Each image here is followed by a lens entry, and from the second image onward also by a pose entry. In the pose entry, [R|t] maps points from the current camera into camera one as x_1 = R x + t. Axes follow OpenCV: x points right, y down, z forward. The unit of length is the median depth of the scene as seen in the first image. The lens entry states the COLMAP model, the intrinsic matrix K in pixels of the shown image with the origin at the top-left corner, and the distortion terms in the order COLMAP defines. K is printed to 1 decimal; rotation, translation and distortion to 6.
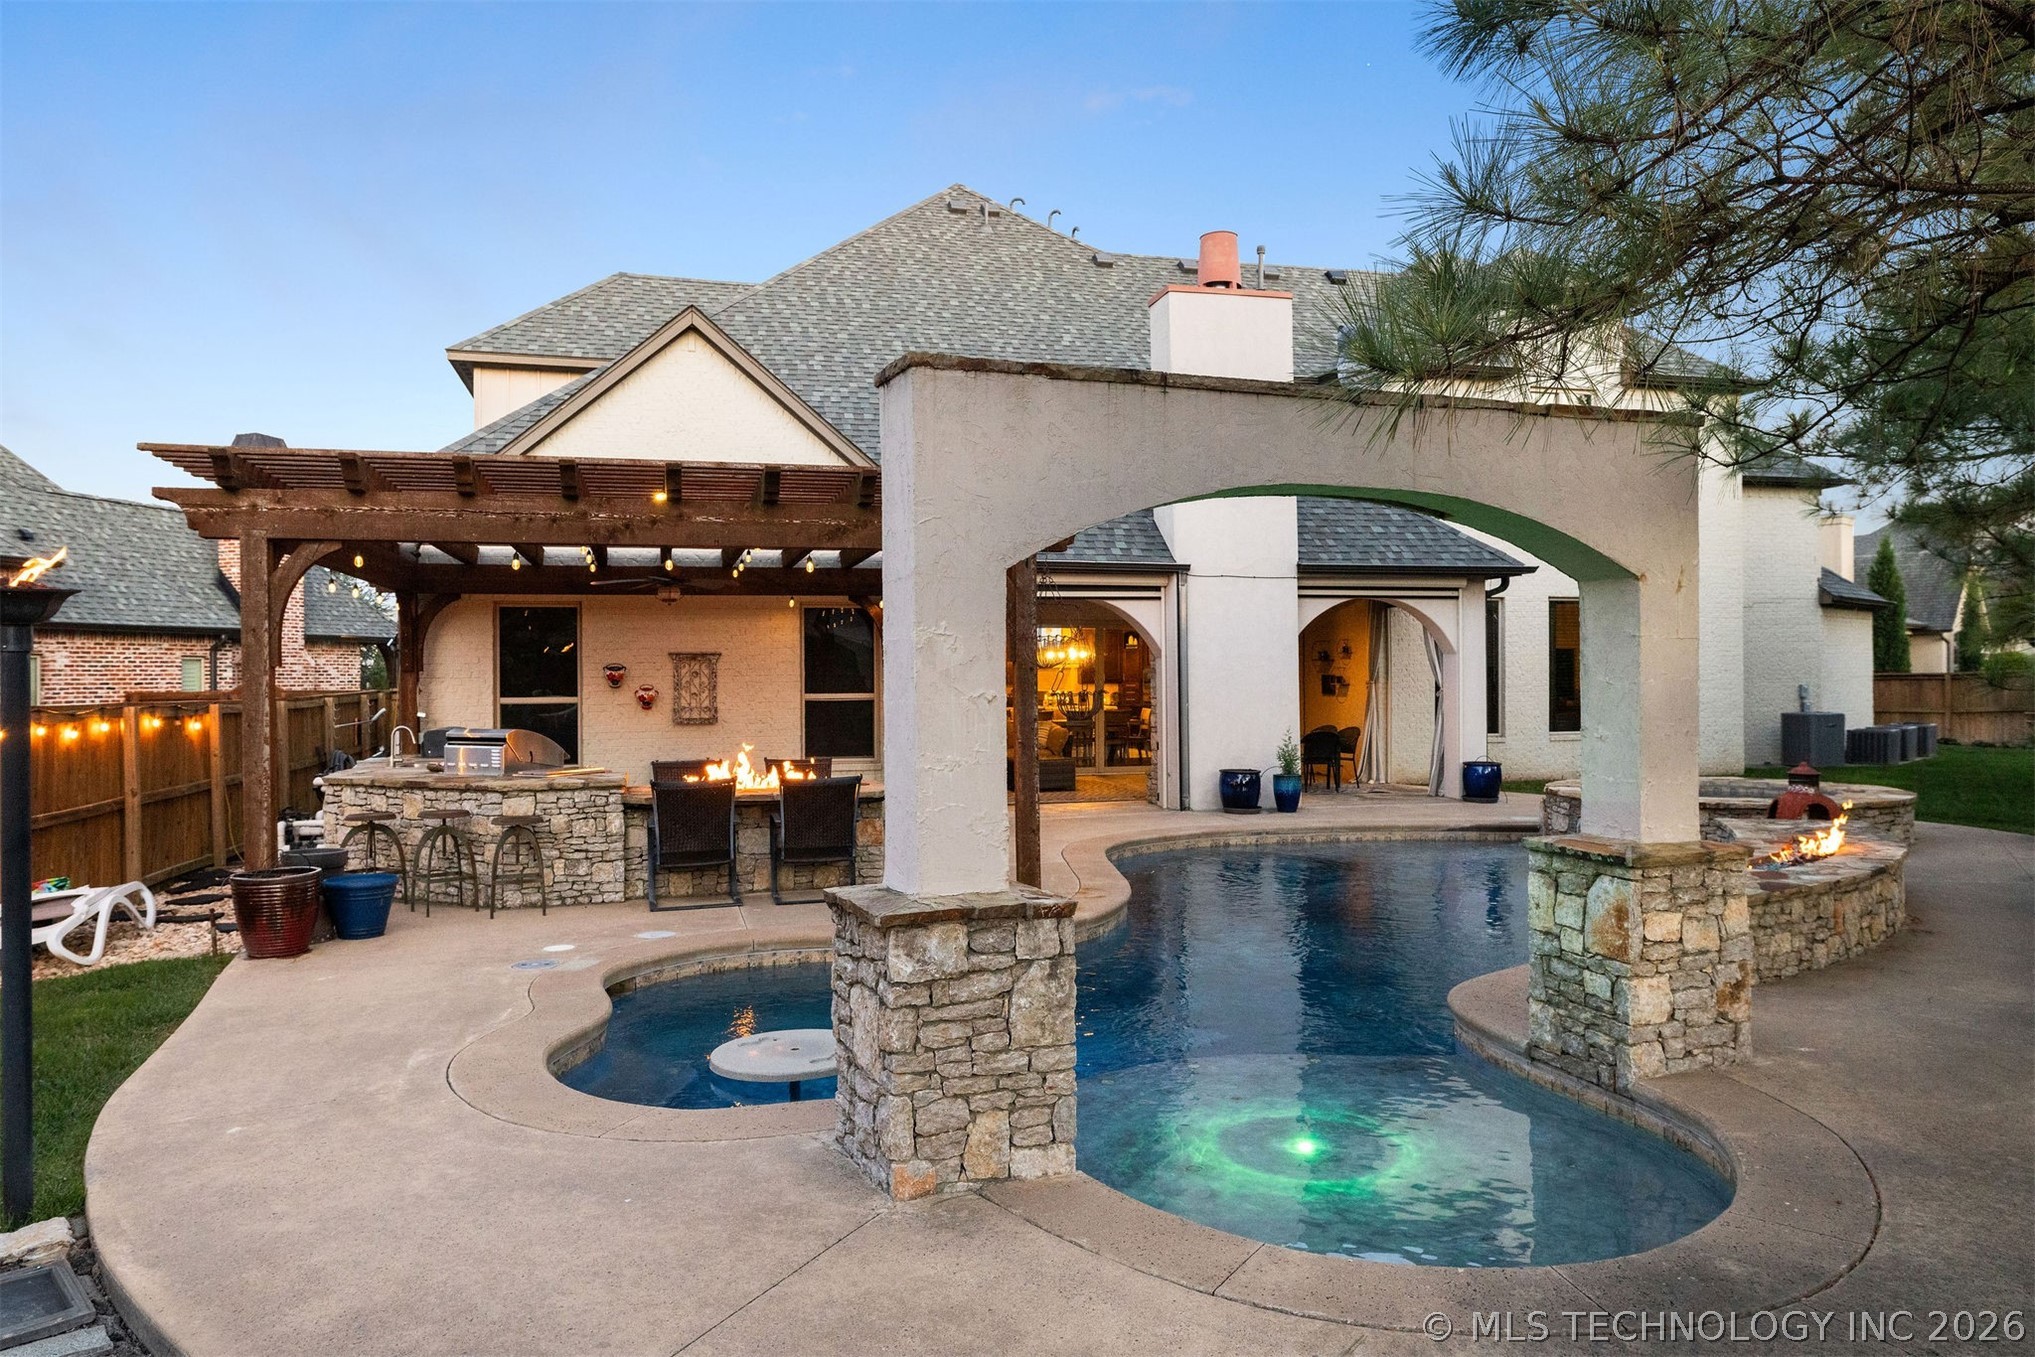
lens RADIAL K [[1311.4, 0, 982.9], [0, 1311.4, 537.2], [0, 0, 1]] dist [-0.005064, 0.000147]
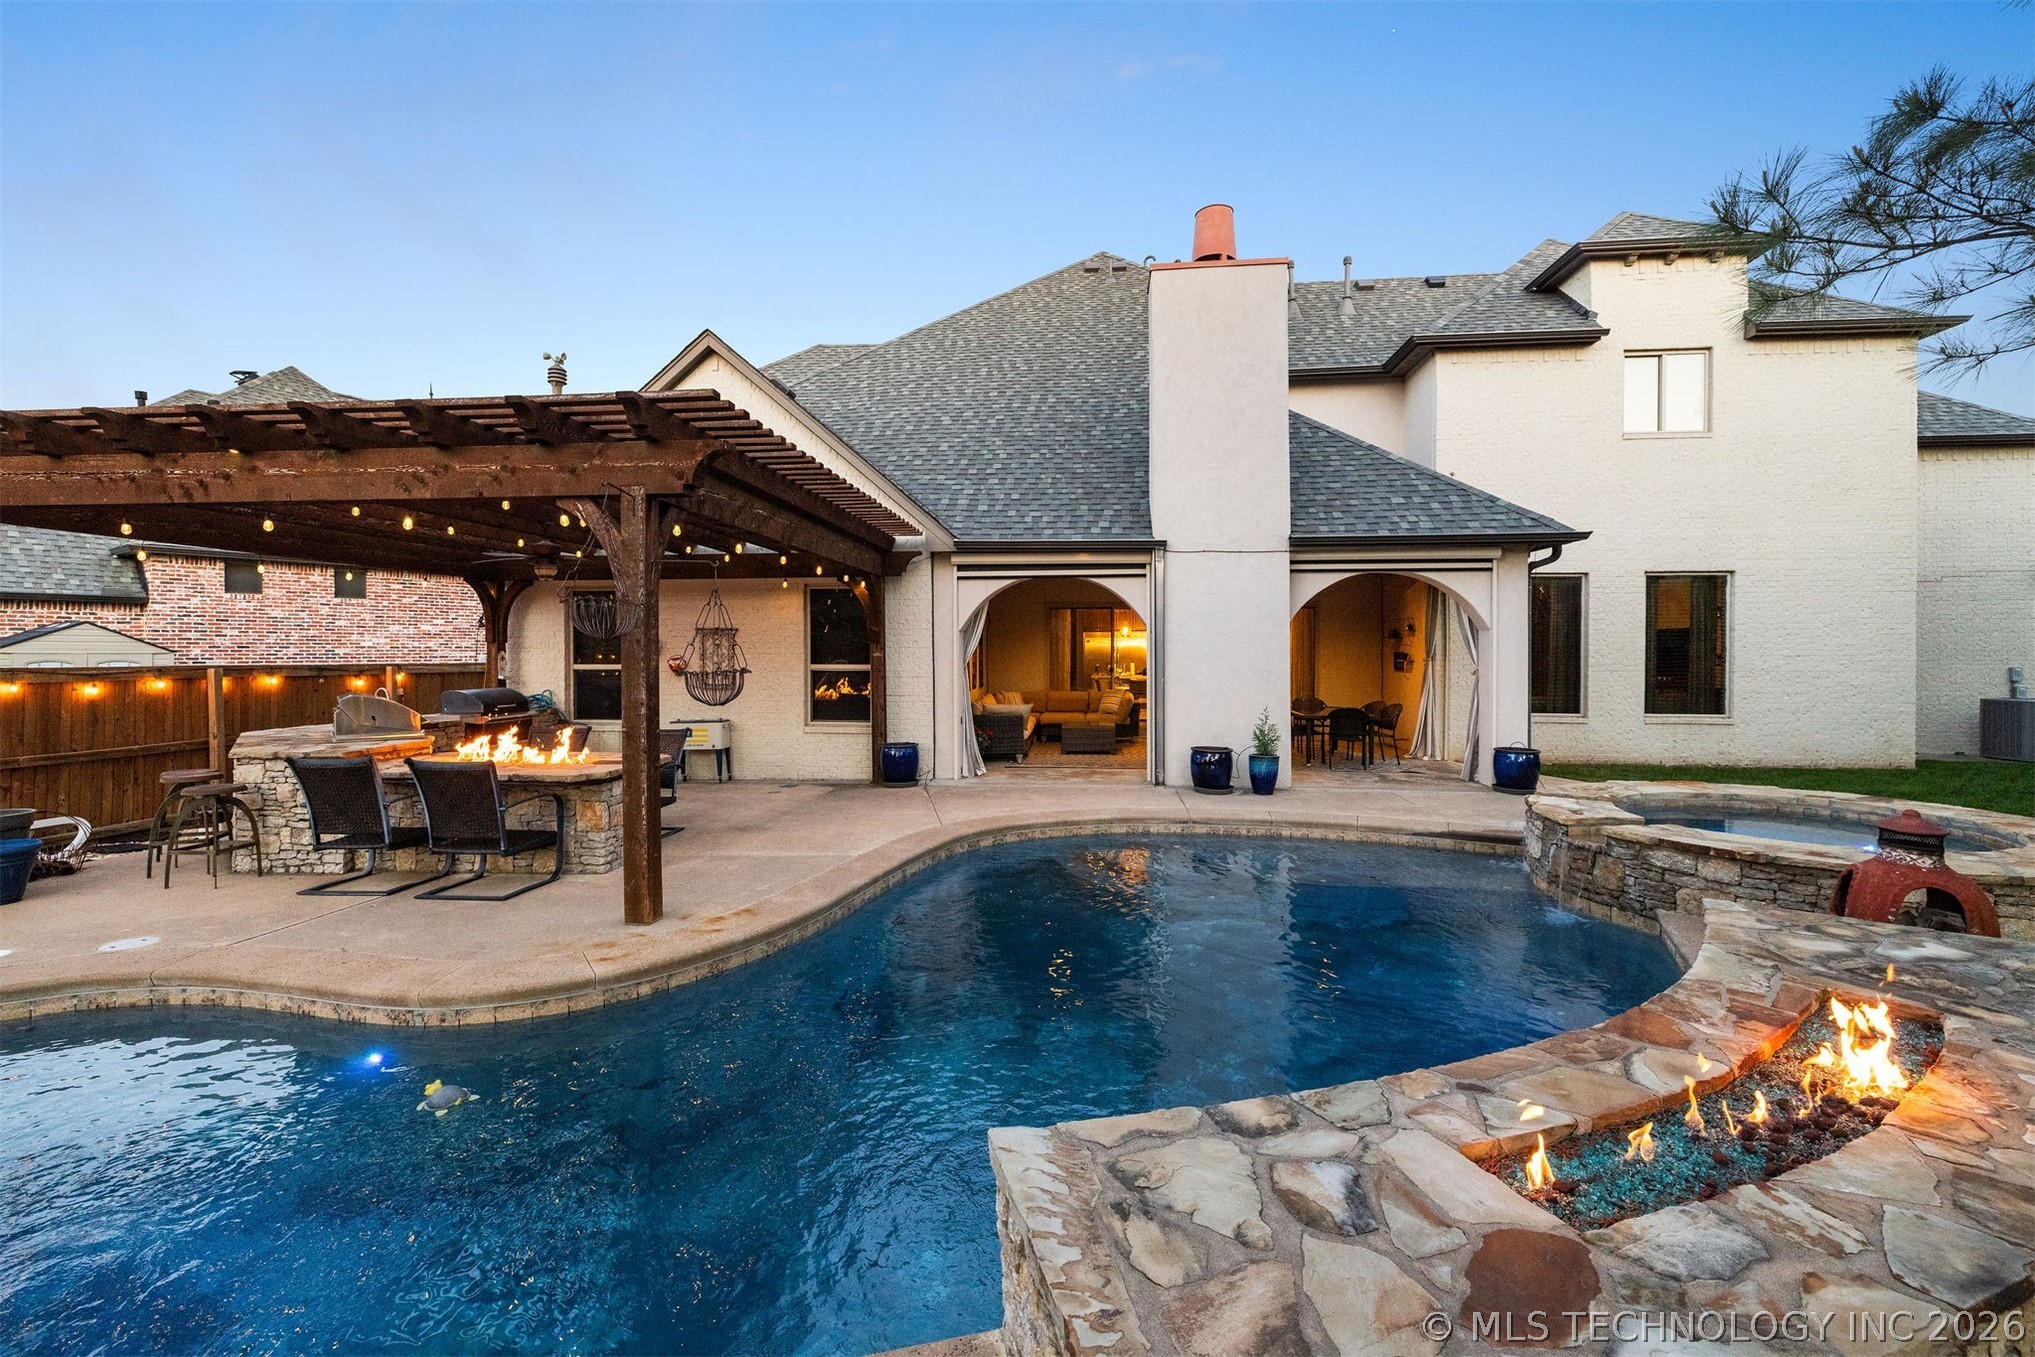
lens RADIAL K [[835.5, 0, 1013.7], [0, 835.5, 590.6], [0, 0, 1]] dist [-0.001136, -0.000247]
pose [[0.943338, -0.015579, -0.331467, 0.281649], [0.027247, 0.999161, 0.030581, 0.039784], [0.330713, -0.037880, 0.942971, 0.393052]]
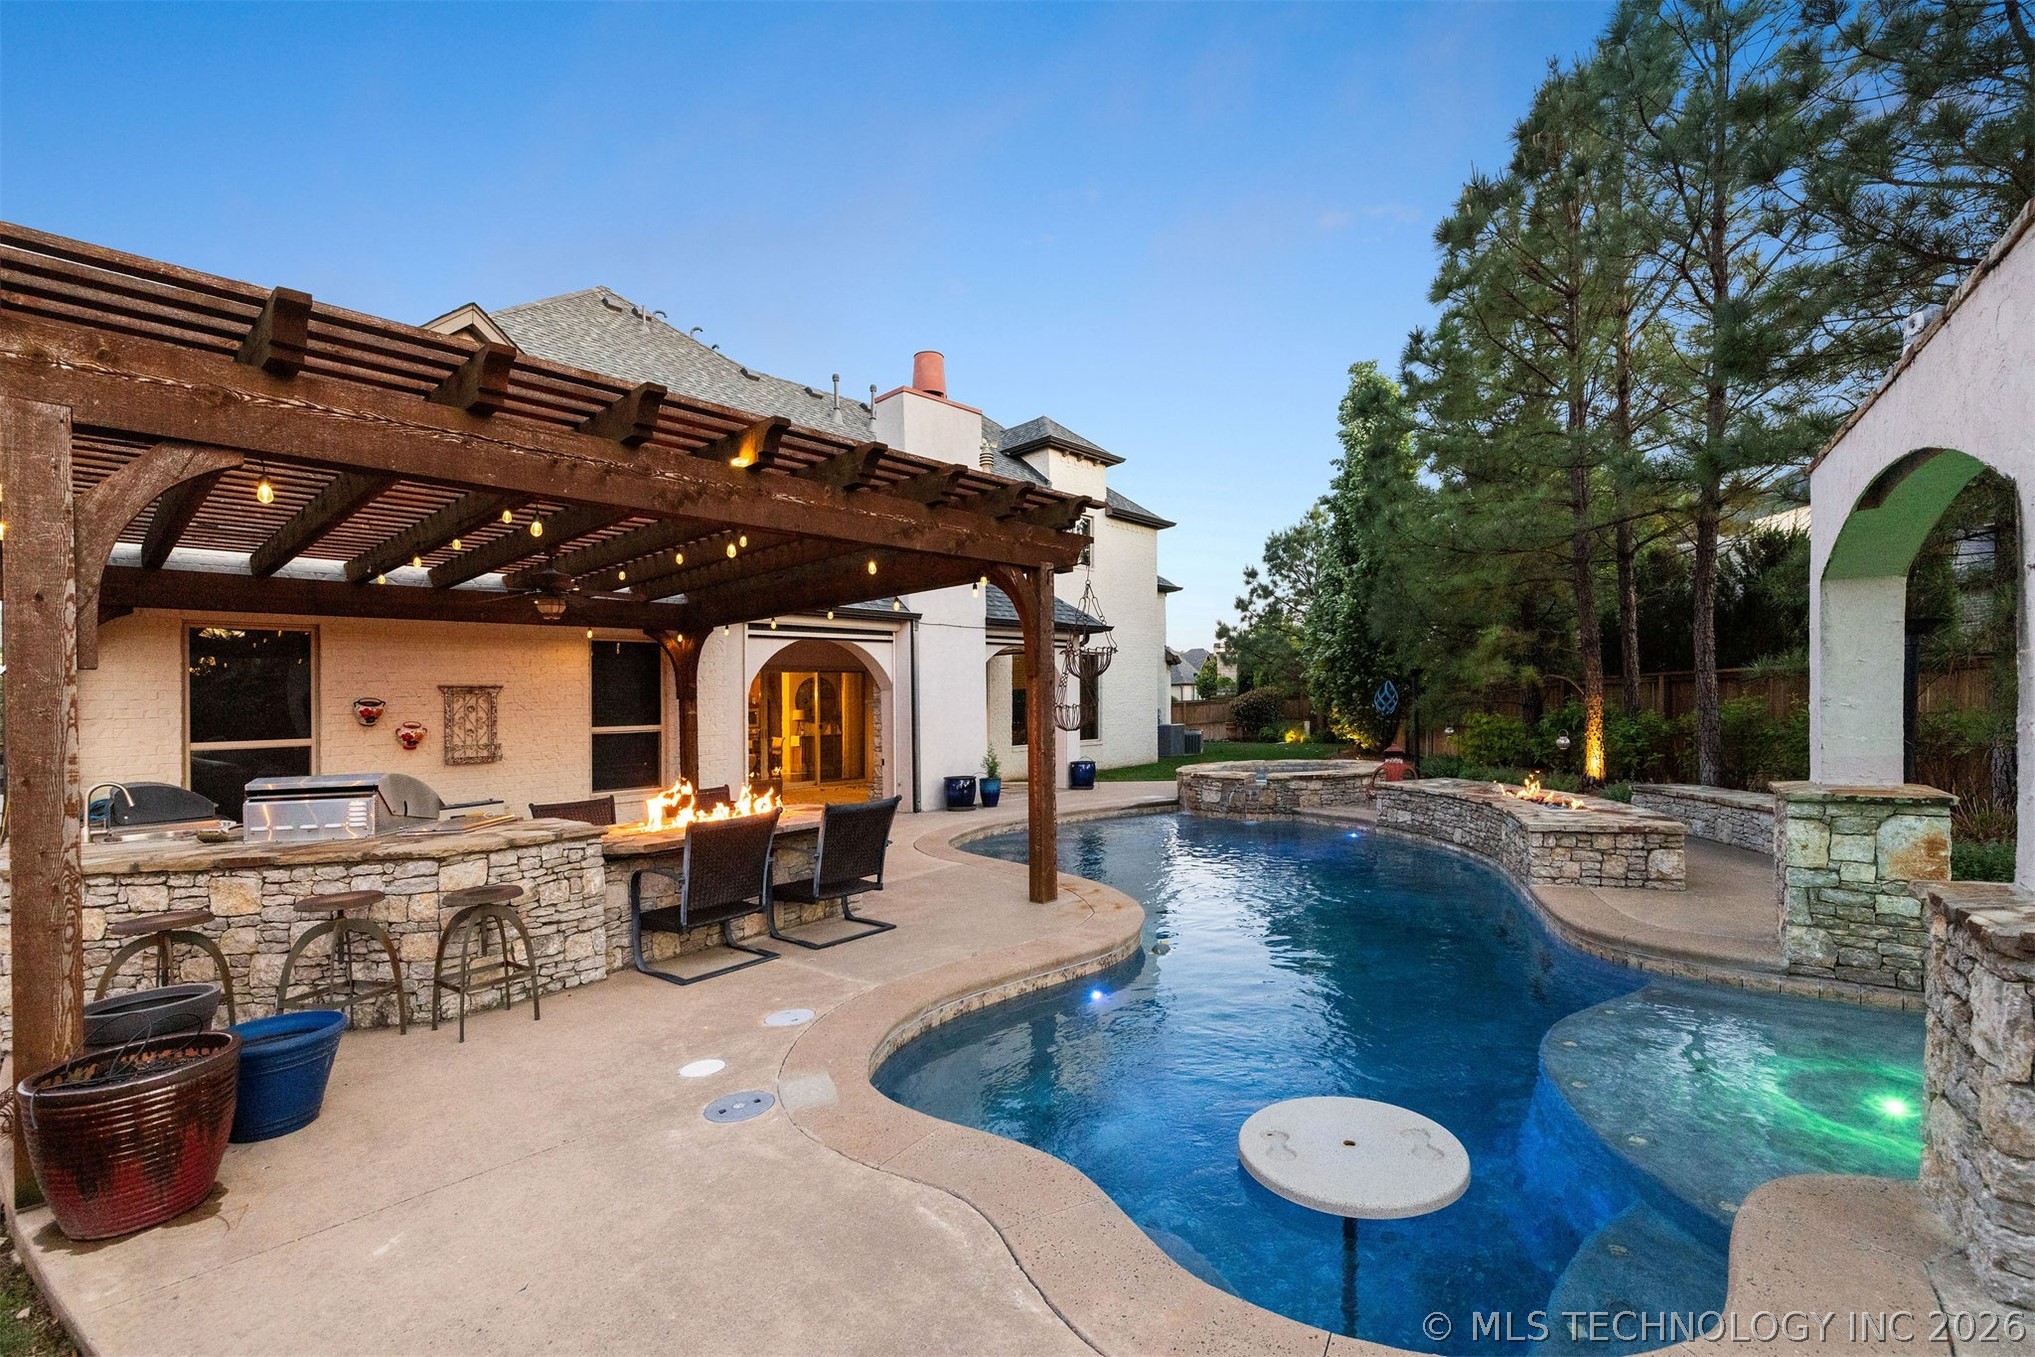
lens RADIAL K [[872.6, 0, 1012.2], [0, 872.6, 647.3], [0, 0, 1]] dist [0.000098, 0.000290]
pose [[0.831627, 0.018689, 0.555020, -0.247877], [-0.030634, 0.999456, 0.012245, 0.043202], [-0.554490, -0.027186, 0.831747, 0.290982]]
